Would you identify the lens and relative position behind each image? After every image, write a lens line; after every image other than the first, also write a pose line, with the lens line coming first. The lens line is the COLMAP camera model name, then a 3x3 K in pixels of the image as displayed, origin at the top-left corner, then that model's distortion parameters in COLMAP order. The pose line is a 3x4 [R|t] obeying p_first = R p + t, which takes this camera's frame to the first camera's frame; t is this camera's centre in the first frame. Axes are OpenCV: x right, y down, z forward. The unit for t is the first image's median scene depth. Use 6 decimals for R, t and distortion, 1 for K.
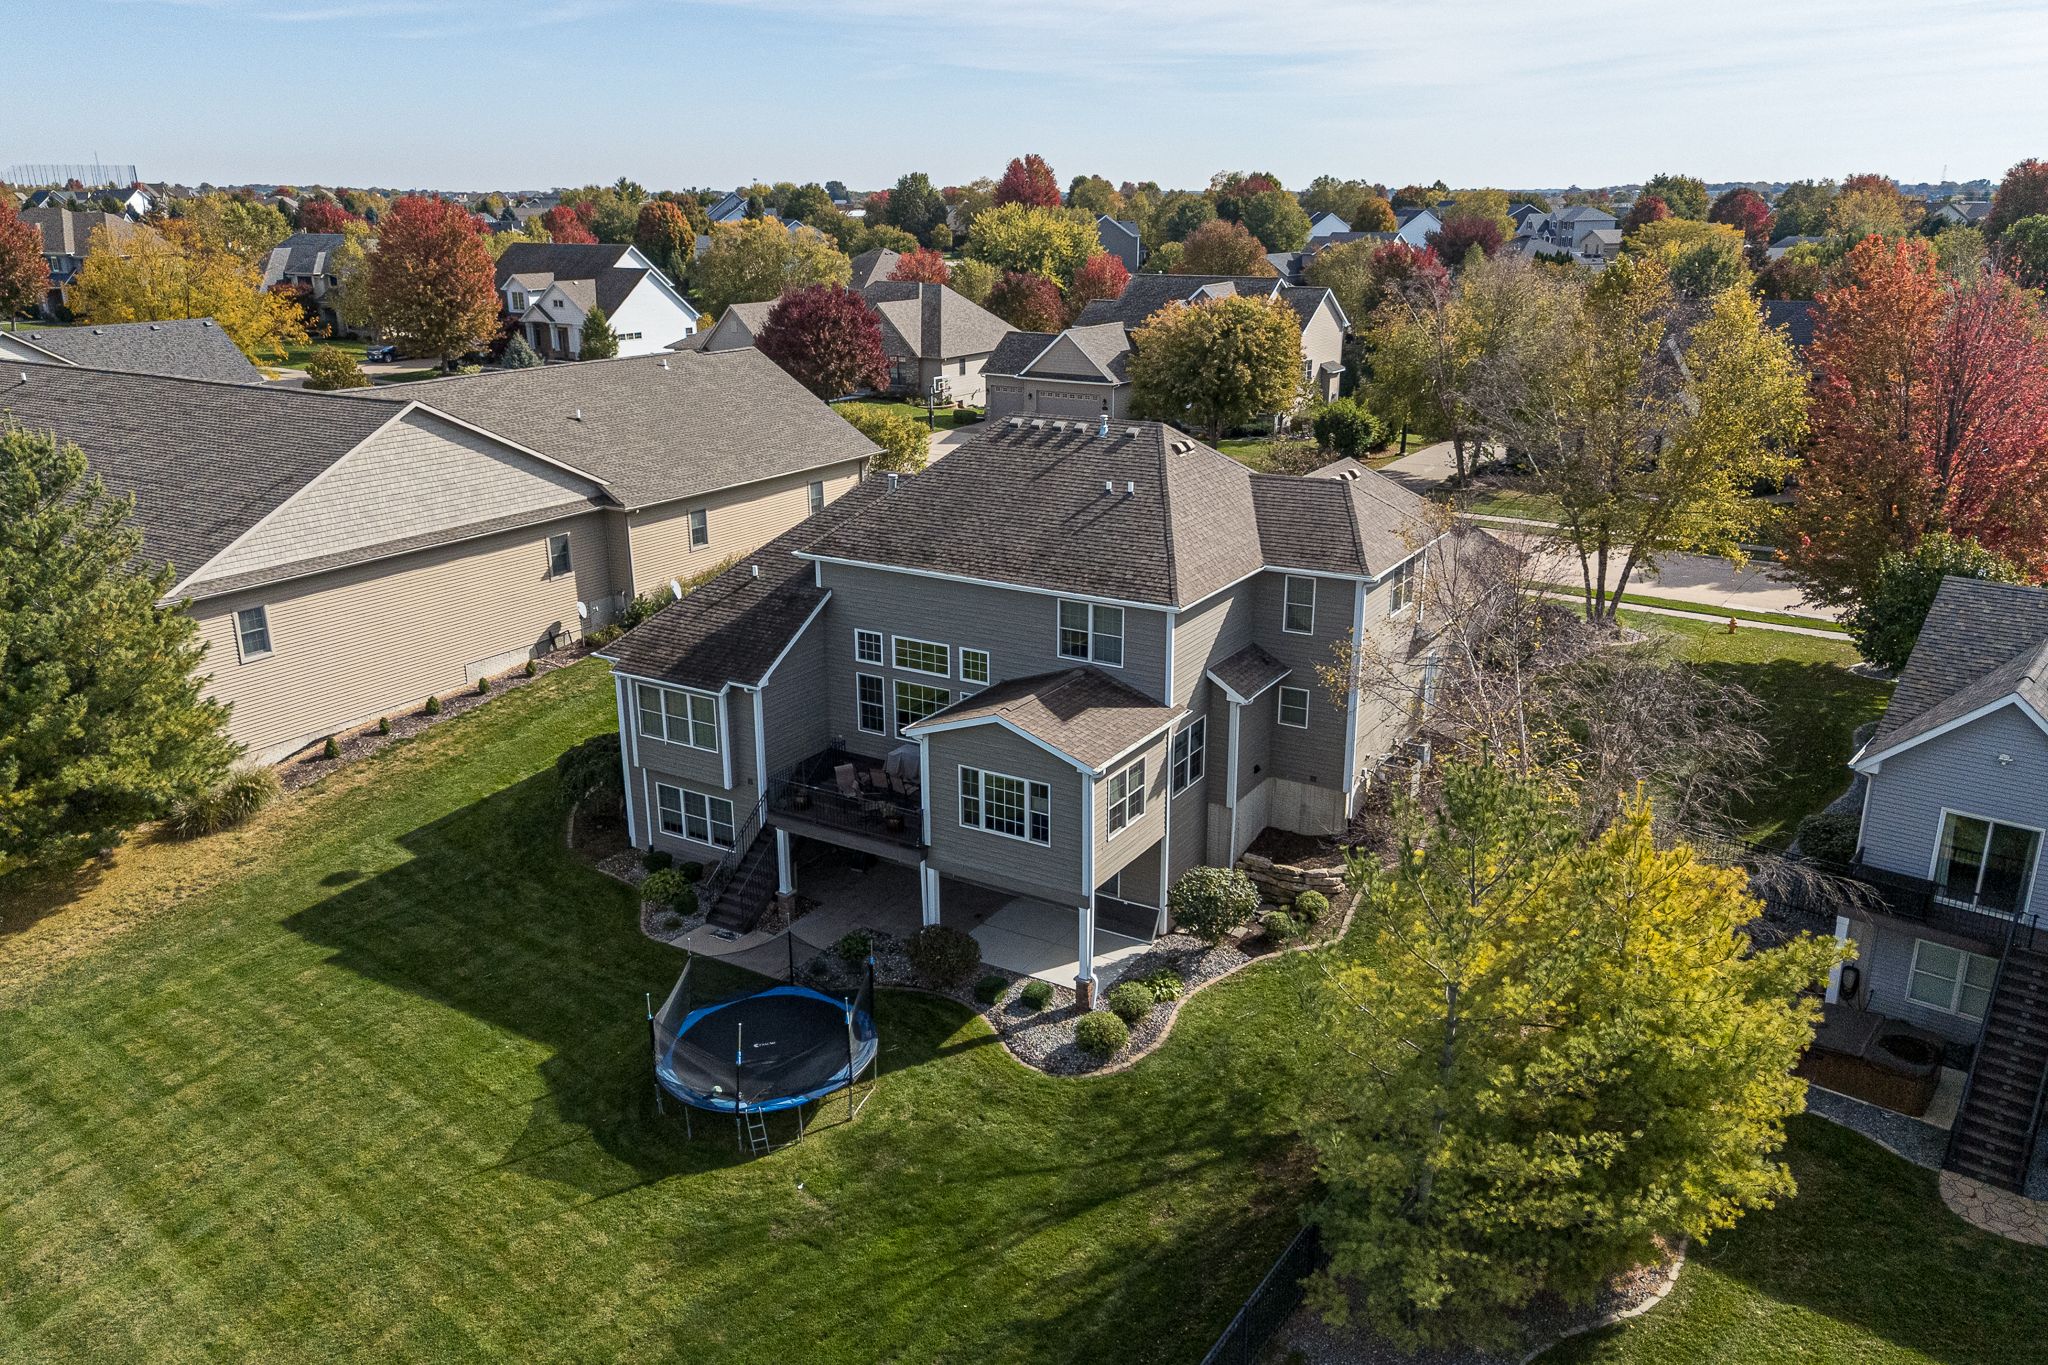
lens RADIAL K [[1476.7, 0, 1018.0], [0, 1476.7, 726.7], [0, 0, 1]] dist [0.076828, -0.000522]
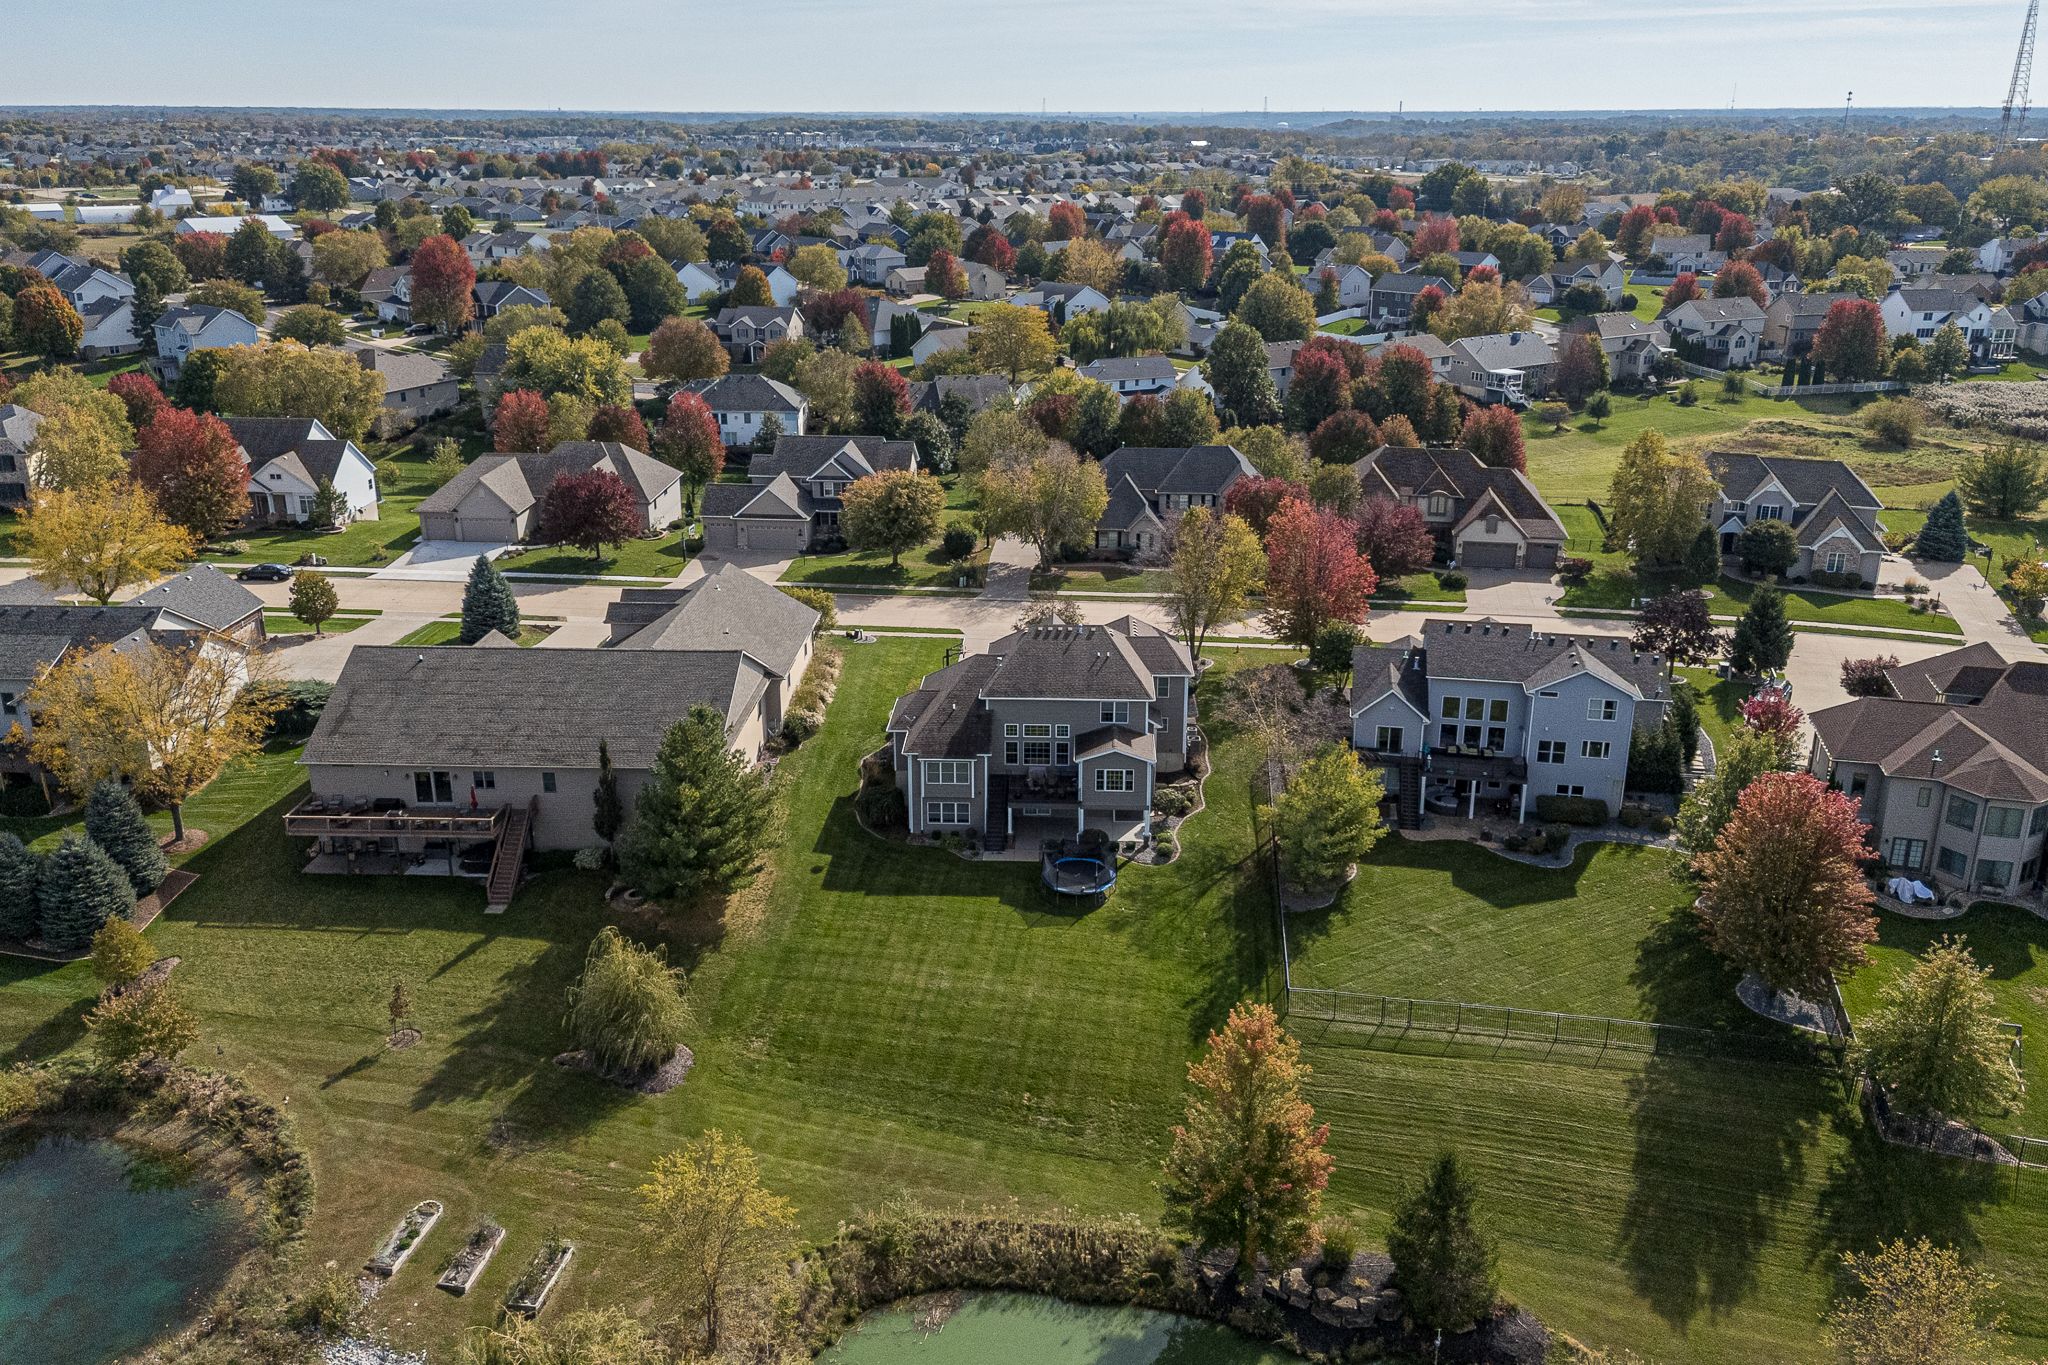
lens RADIAL K [[1476.7, 0, 1018.0], [0, 1476.7, 726.7], [0, 0, 1]] dist [0.076828, -0.000522]
pose [[0.878311, -0.173622, 0.445449, -1.328606], [0.160944, 0.984722, 0.066474, -0.248359], [-0.450185, 0.013307, 0.892836, -1.347295]]
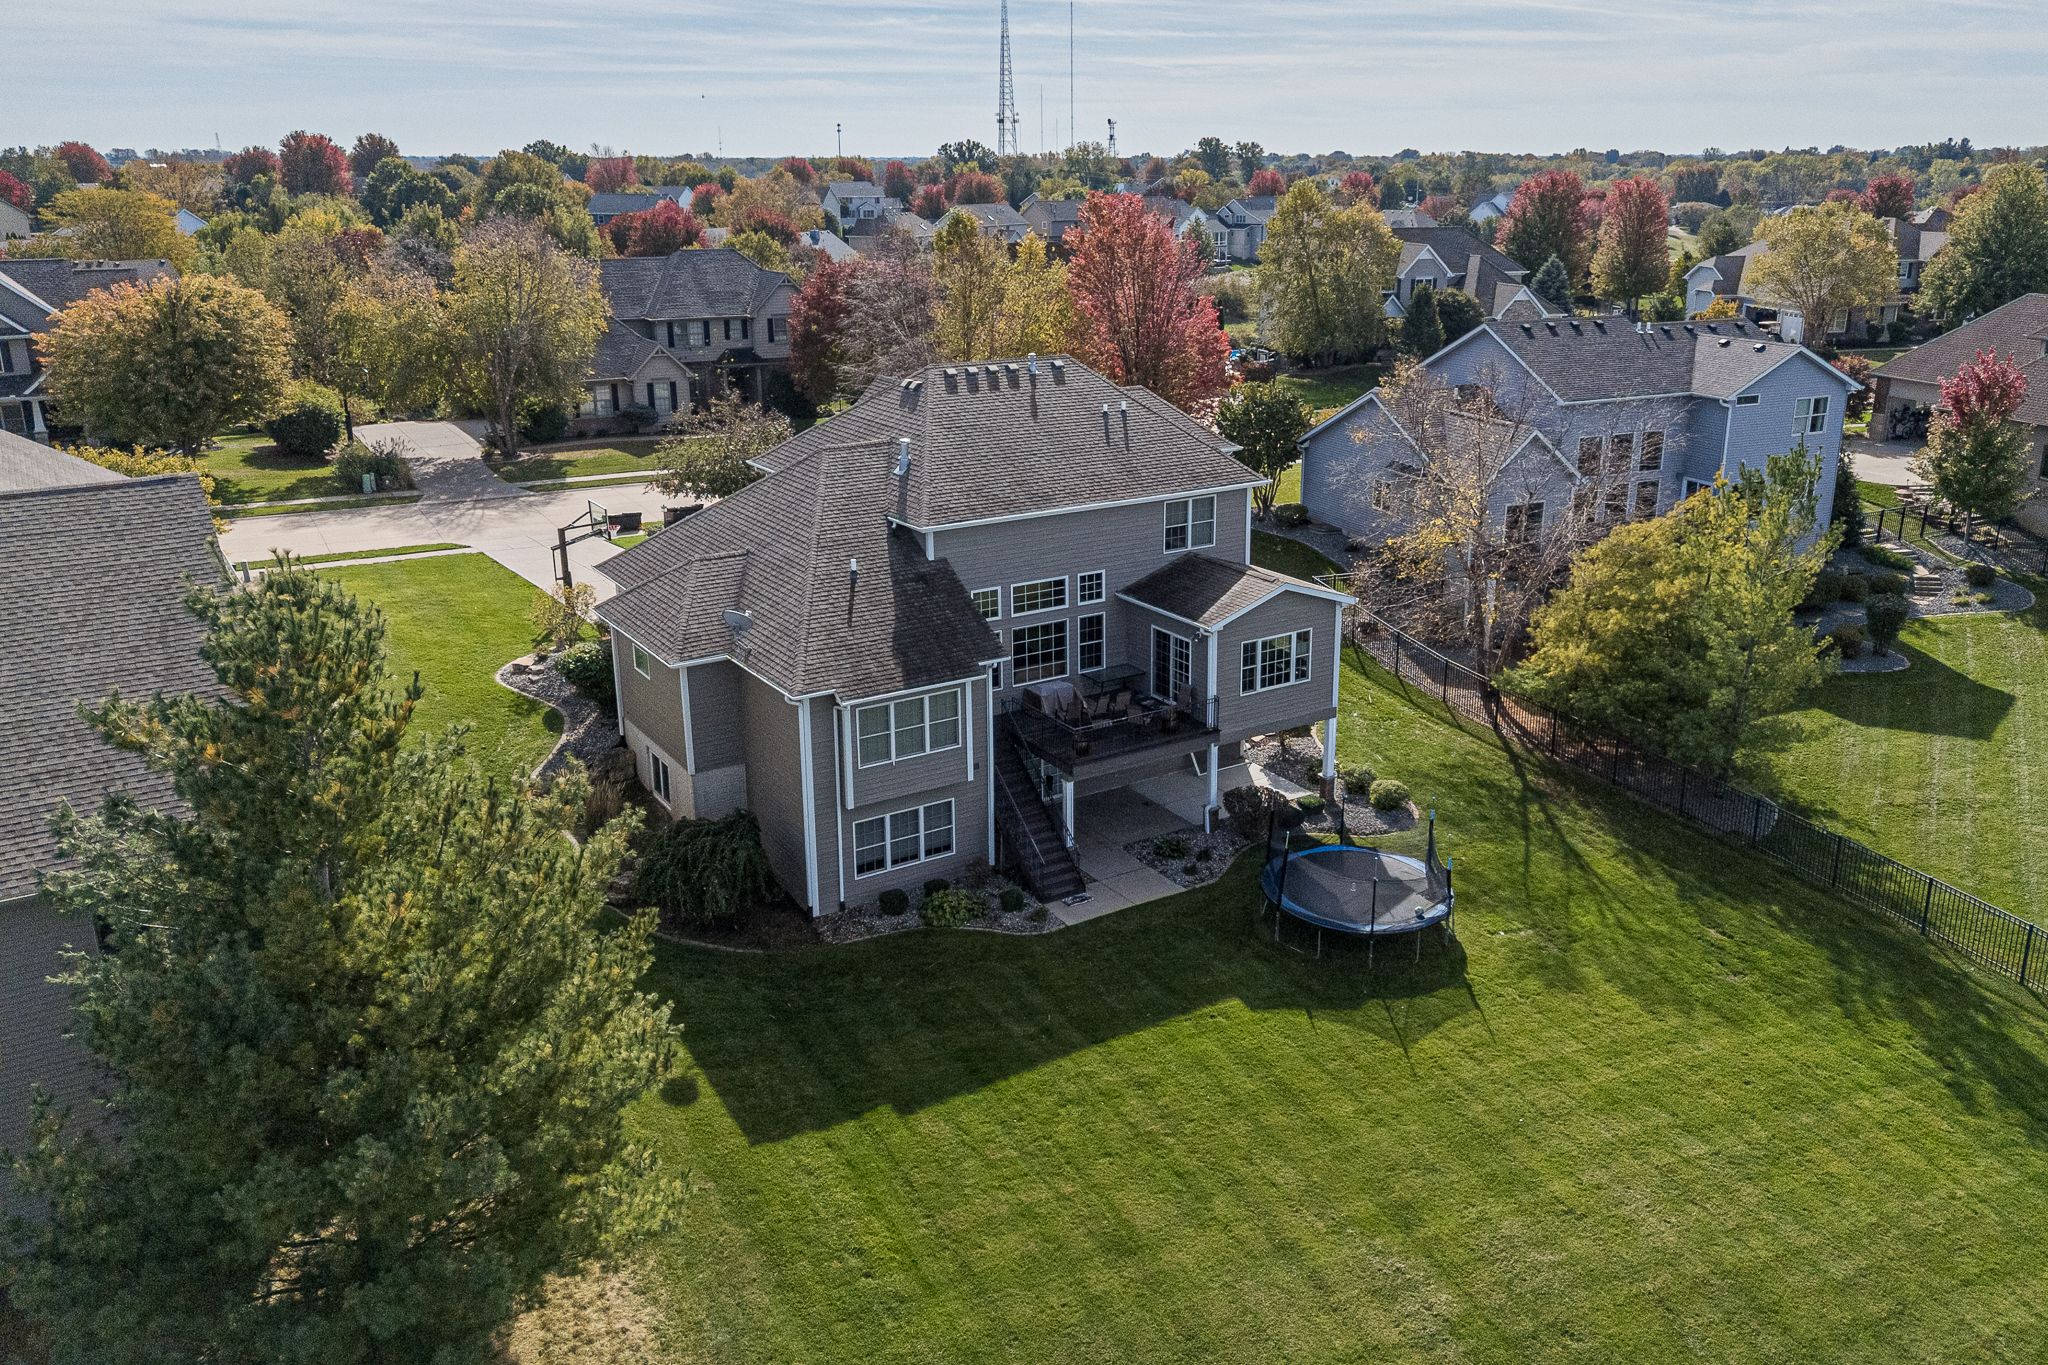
lens RADIAL K [[1548.2, 0, 1070.0], [0, 1548.2, 687.6], [0, 0, 1]] dist [0.087241, -0.091273]
pose [[0.444030, -0.283552, 0.849962, -1.100252], [0.304622, 0.939874, 0.154409, -0.163391], [-0.842640, 0.190354, 0.503708, 0.484286]]
